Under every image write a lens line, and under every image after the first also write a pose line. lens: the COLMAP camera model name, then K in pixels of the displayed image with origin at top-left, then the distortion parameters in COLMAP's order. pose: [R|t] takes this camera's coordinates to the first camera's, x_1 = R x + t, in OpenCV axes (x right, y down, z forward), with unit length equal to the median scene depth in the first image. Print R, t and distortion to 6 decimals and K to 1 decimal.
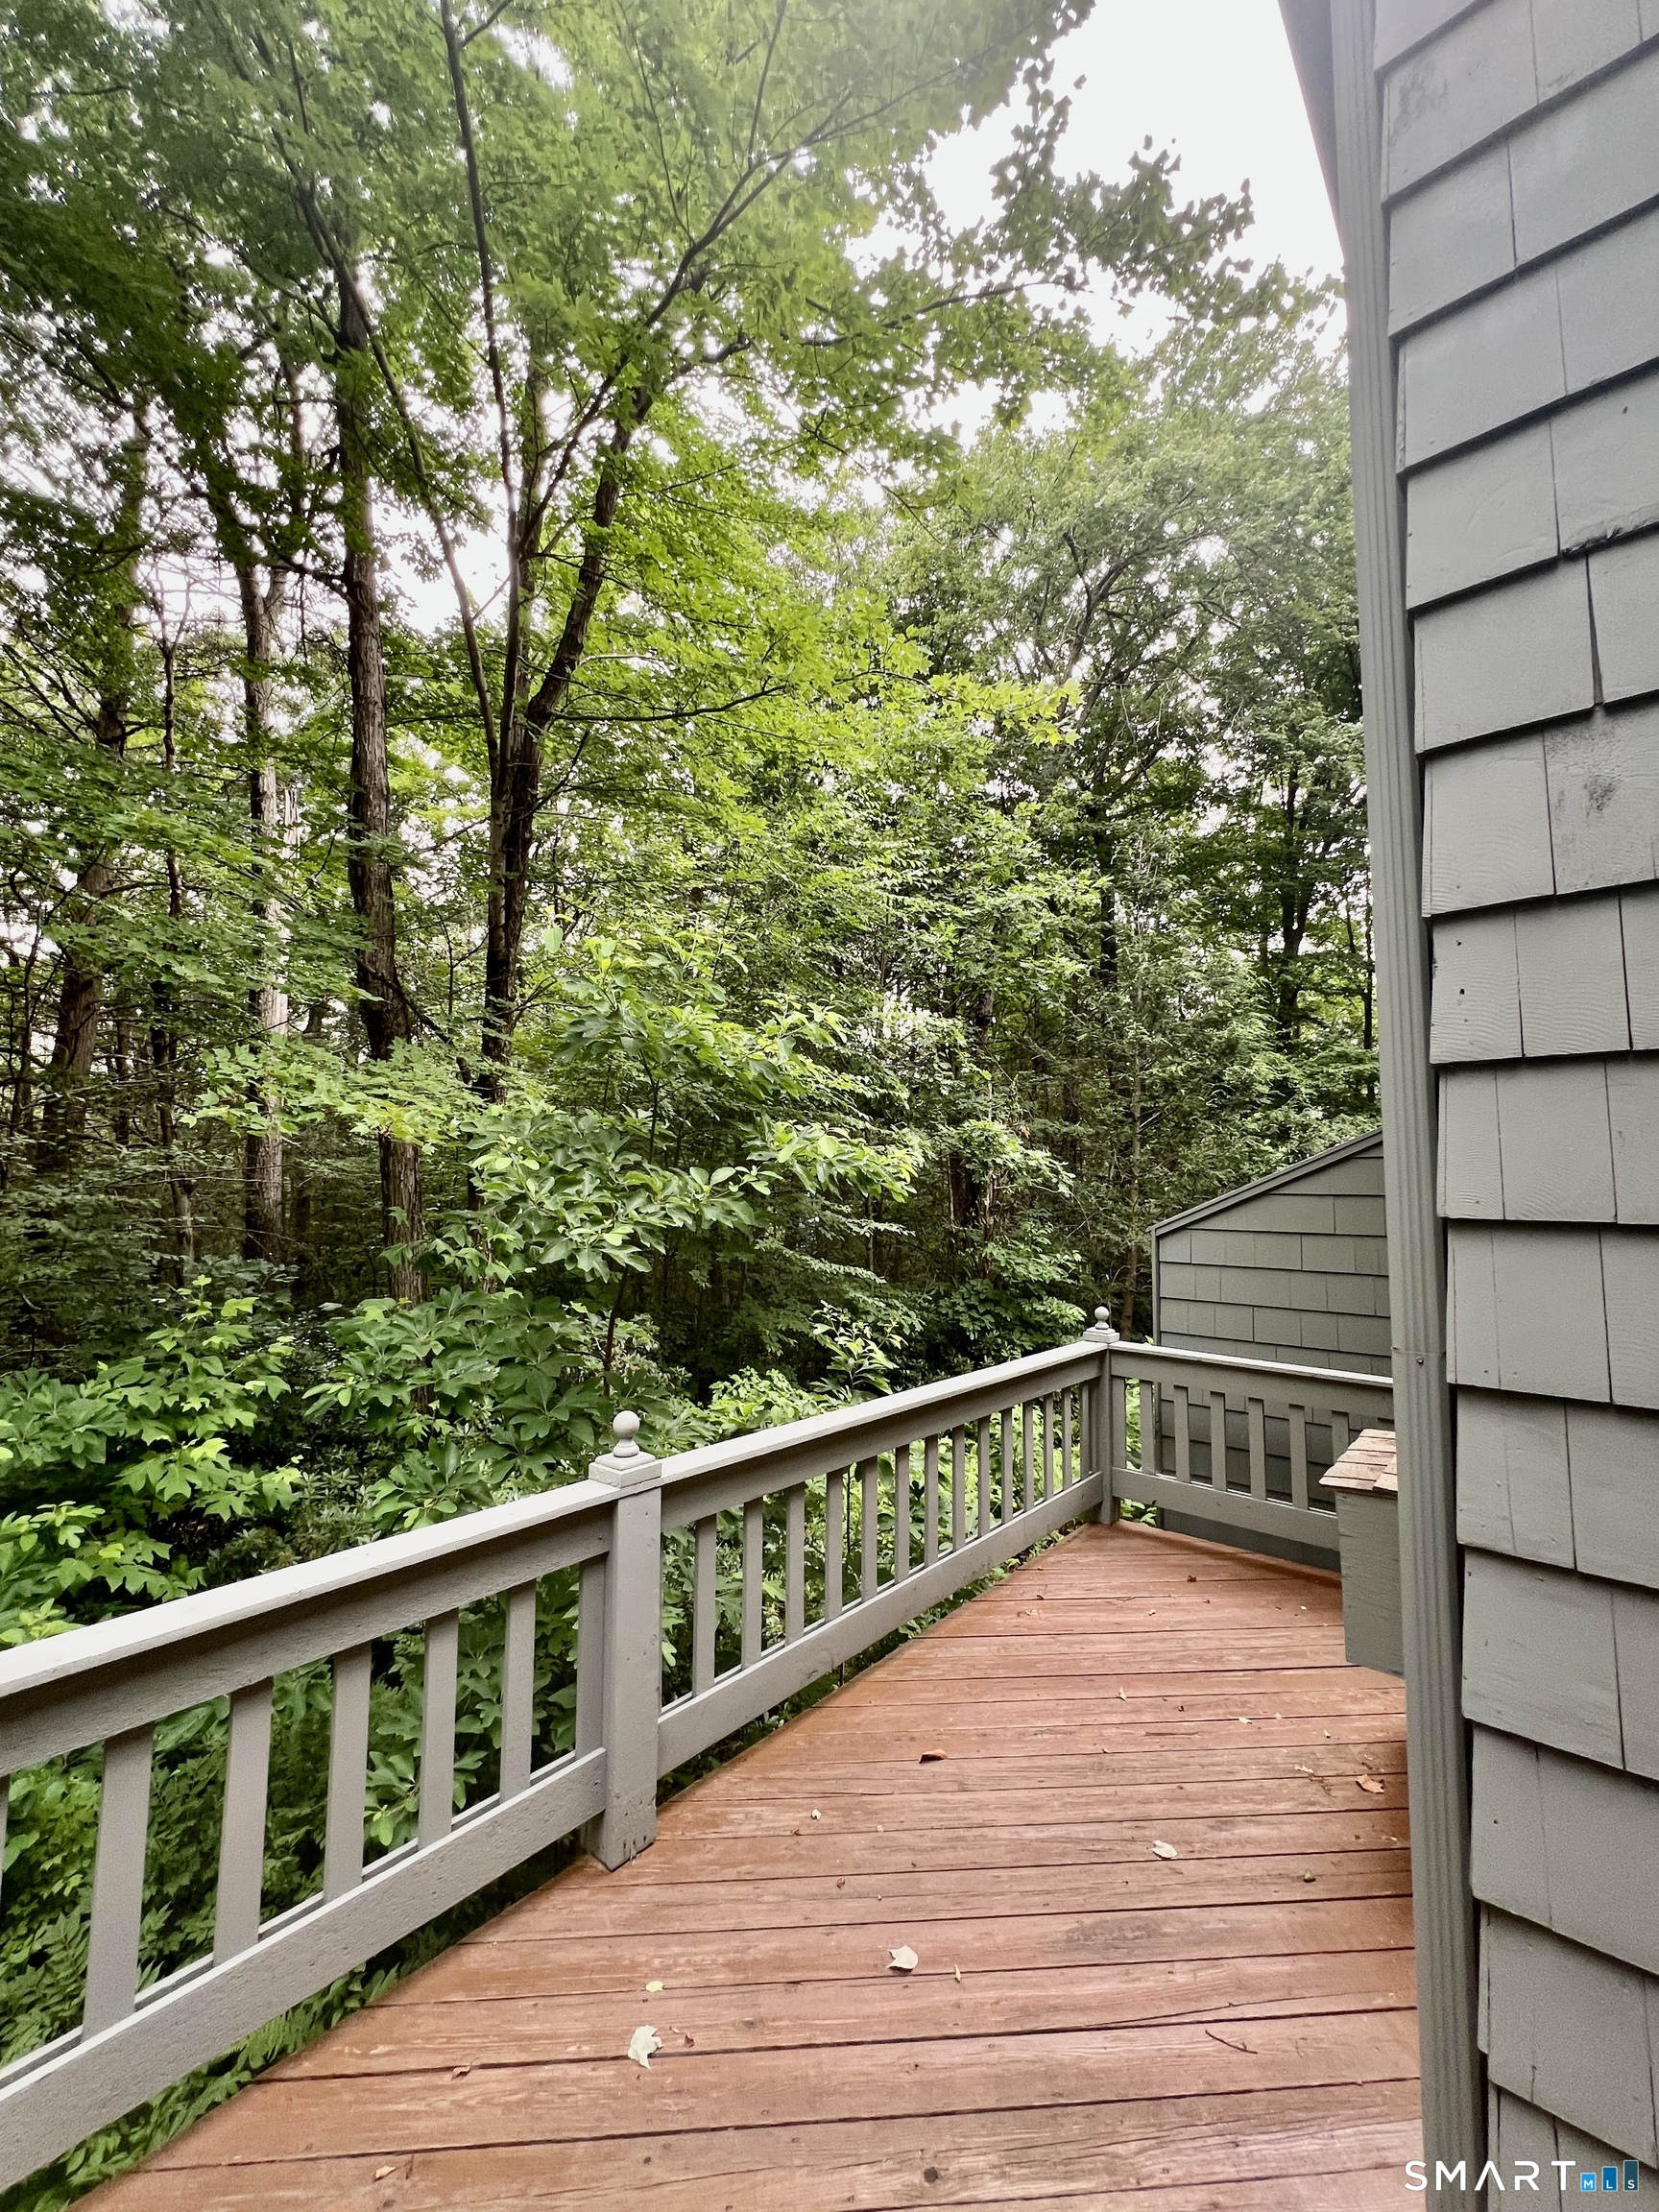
lens RADIAL K [[880.0, 0, 829.5], [0, 880.0, 1106.0], [0, 0, 1]] dist [-0.011966, -0.000241]
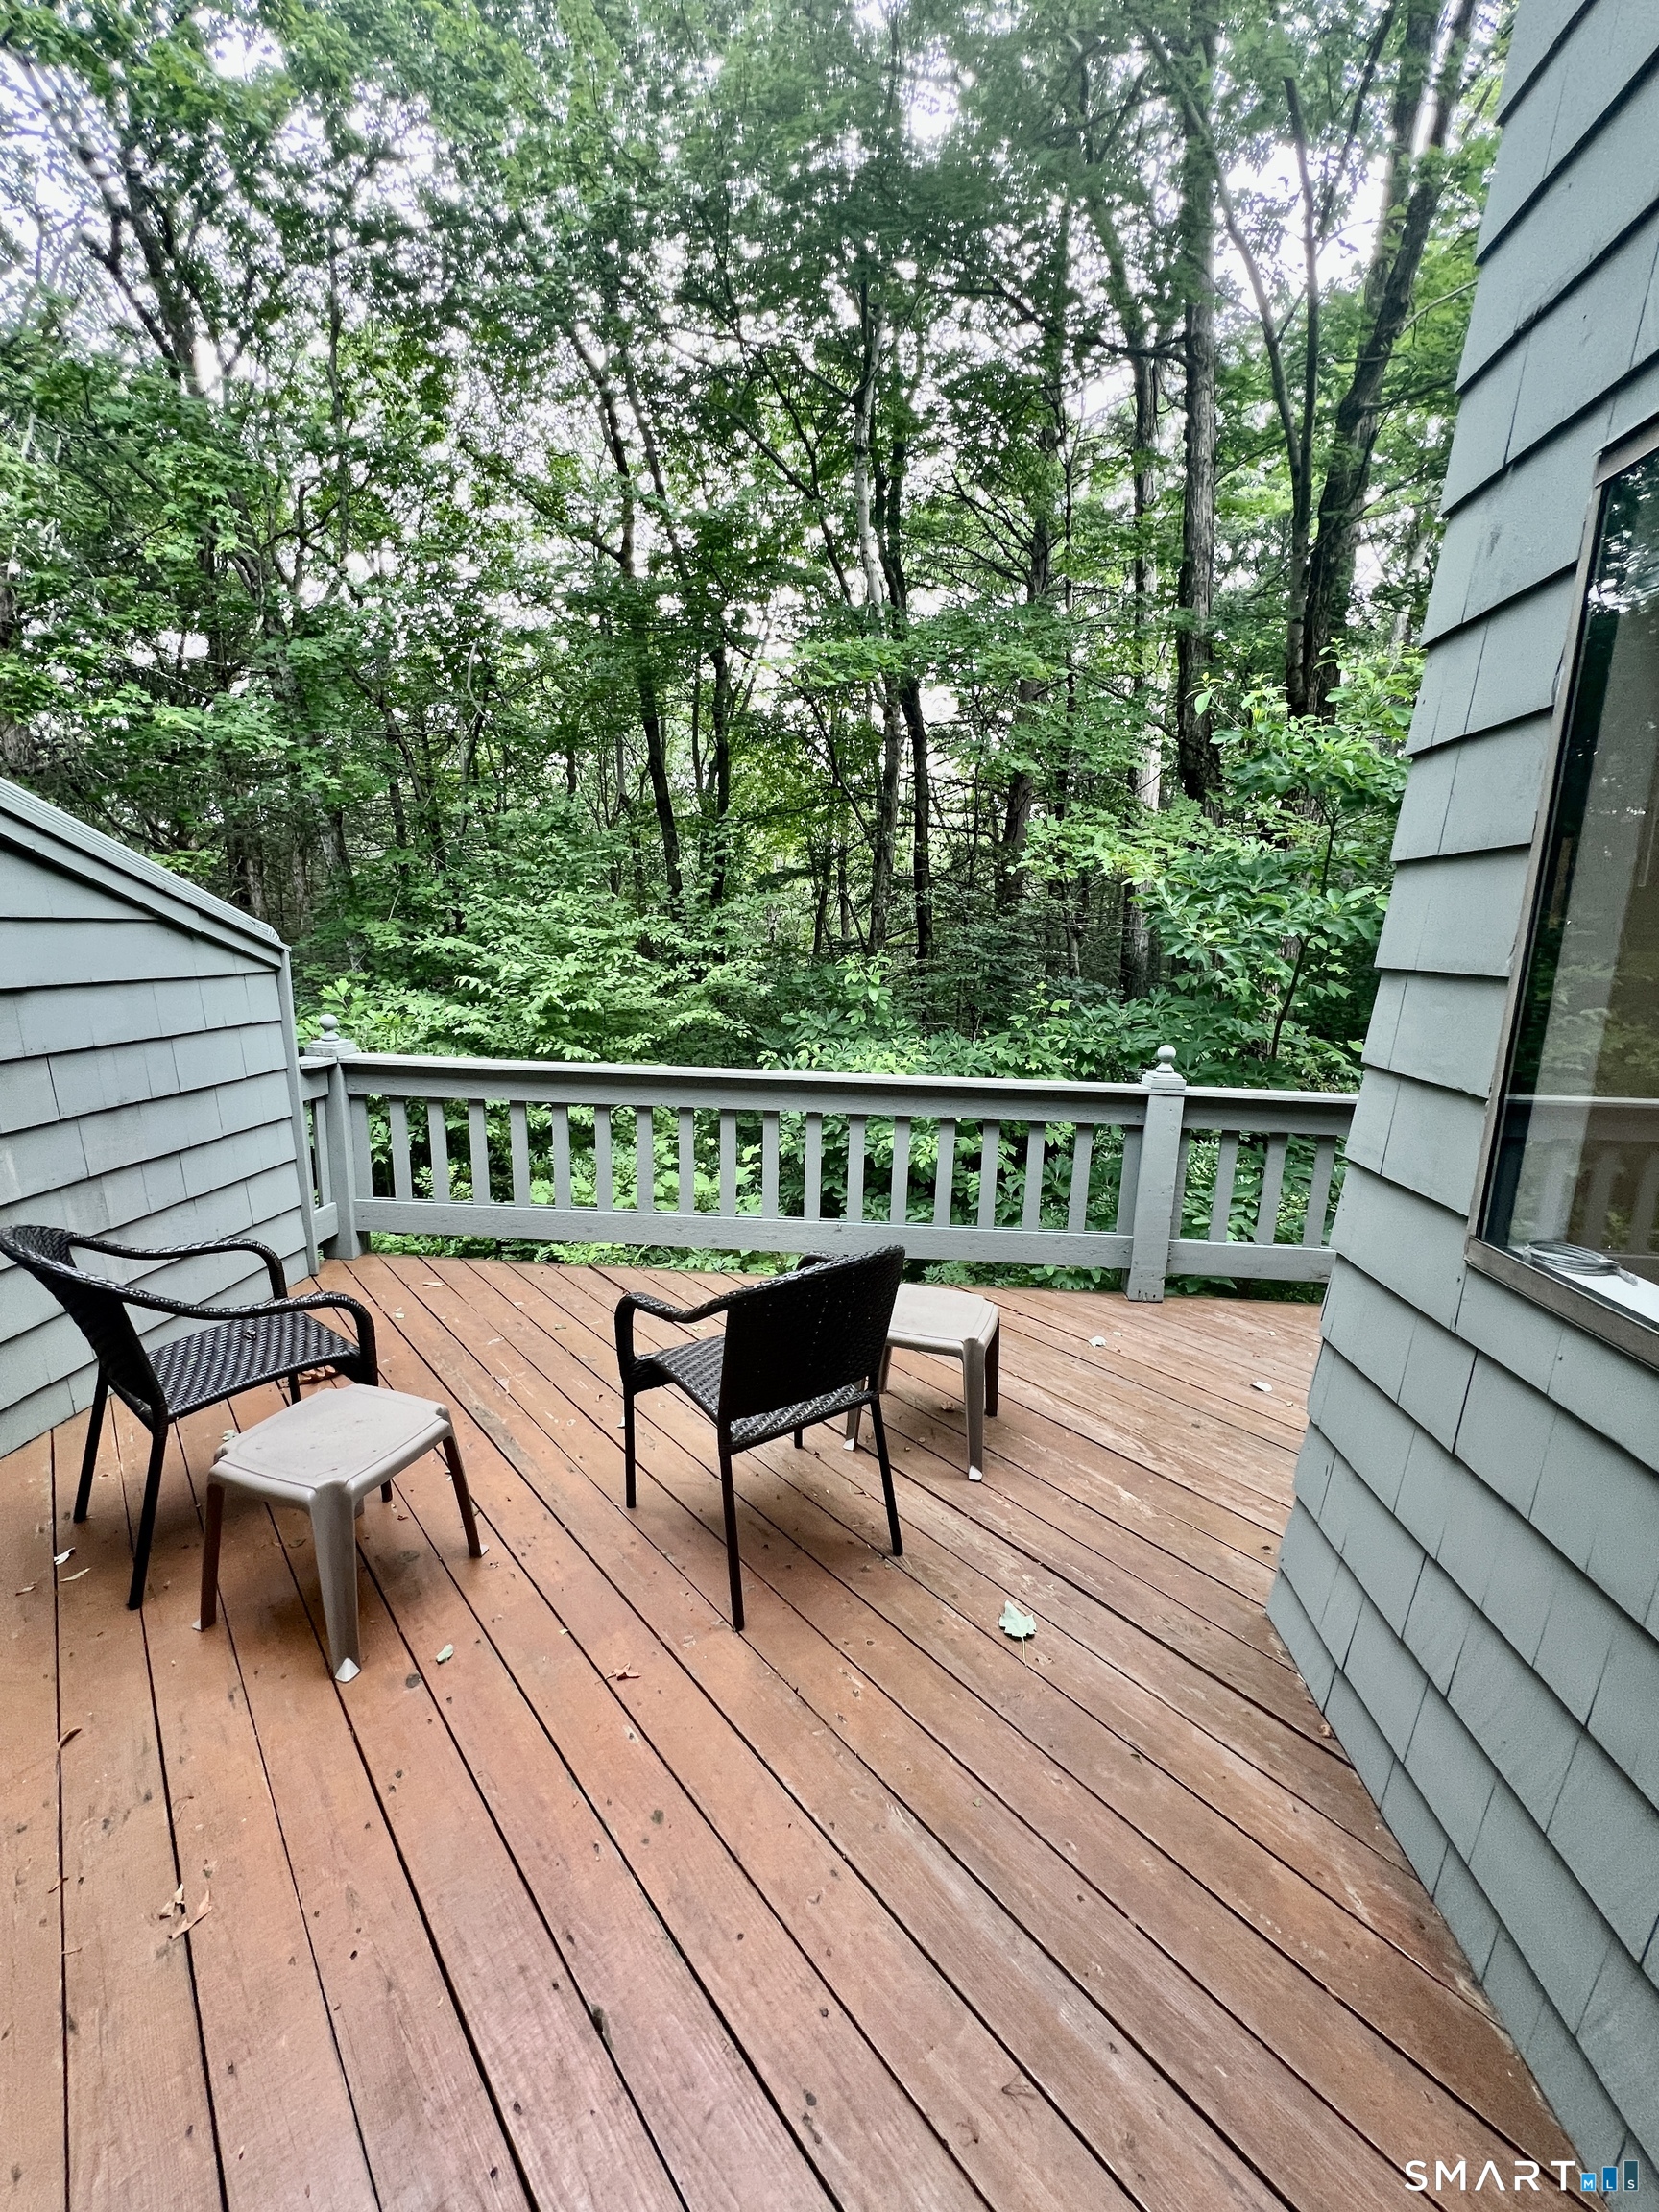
lens RADIAL K [[880.0, 0, 829.5], [0, 880.0, 1106.0], [0, 0, 1]] dist [-0.011966, -0.000241]
pose [[0.585262, 0.162497, -0.794395, 0.352030], [0.055556, 0.969375, 0.239220, 0.029785], [0.808939, -0.184140, 0.558311, -0.185291]]
